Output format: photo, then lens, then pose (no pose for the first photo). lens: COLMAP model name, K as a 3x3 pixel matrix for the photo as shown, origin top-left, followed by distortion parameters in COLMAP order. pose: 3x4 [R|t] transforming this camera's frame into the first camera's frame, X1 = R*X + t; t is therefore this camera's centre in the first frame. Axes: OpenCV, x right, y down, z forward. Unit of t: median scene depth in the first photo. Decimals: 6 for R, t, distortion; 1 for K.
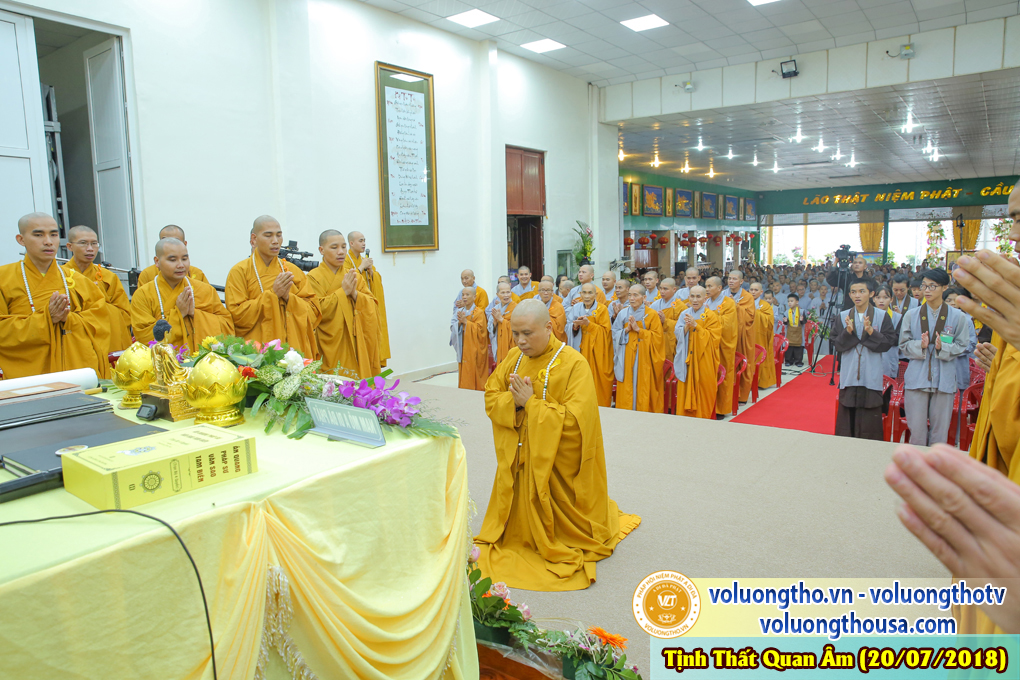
lens RADIAL K [[688.1, 0, 510.0], [0, 688.1, 340.0], [0, 0, 1]] dist [-0.115687, 0.086038]
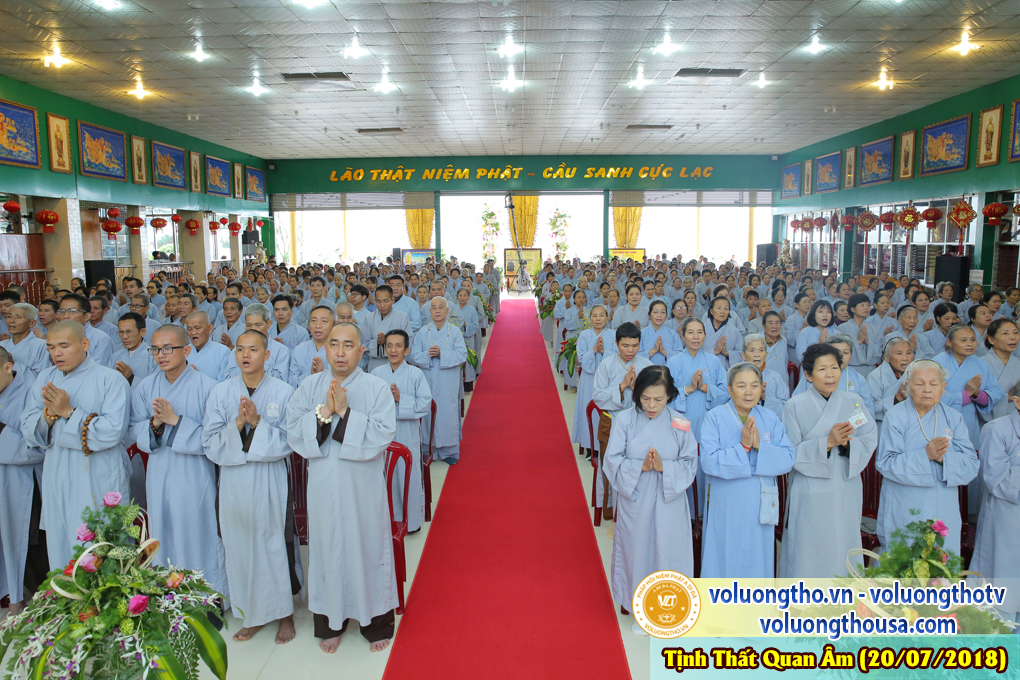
lens RADIAL K [[688.1, 0, 510.0], [0, 688.1, 340.0], [0, 0, 1]] dist [-0.115687, 0.086038]
pose [[0.813676, -0.055555, 0.578658, 0.167357], [0.058836, 0.998182, 0.013101, -0.031549], [-0.578334, 0.023386, 0.815465, 0.312234]]
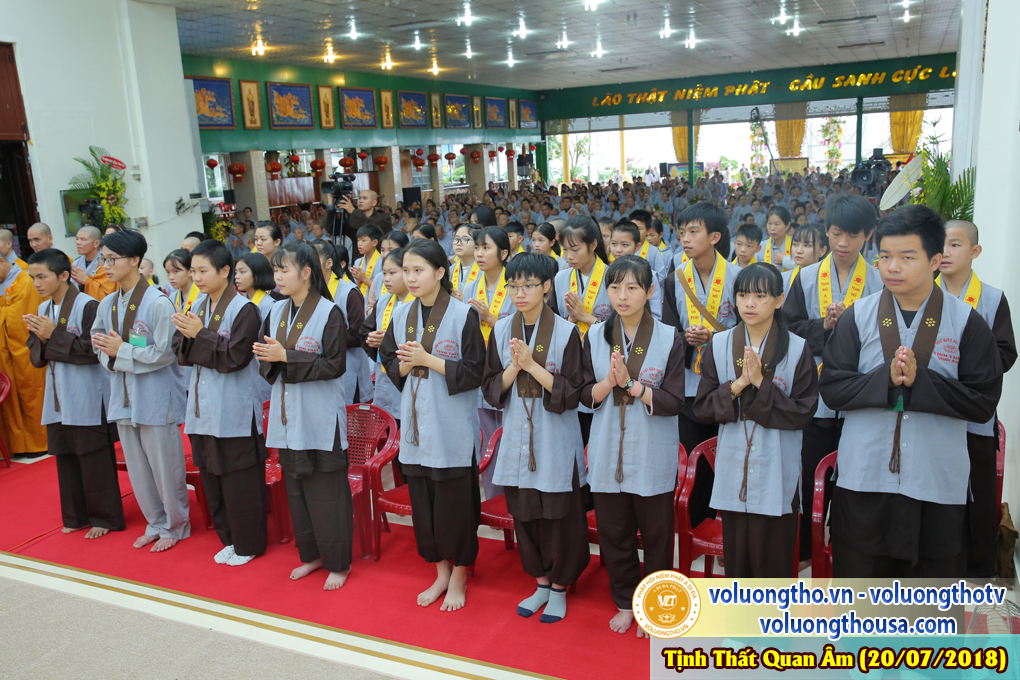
lens RADIAL K [[845.6, 0, 510.0], [0, 845.6, 340.0], [0, 0, 1]] dist [-0.026989, 0.012770]
pose [[0.980354, -0.065906, 0.185909, 0.138248], [0.052415, 0.995685, 0.076573, -0.007433], [-0.190154, -0.065324, 0.979579, 0.024028]]
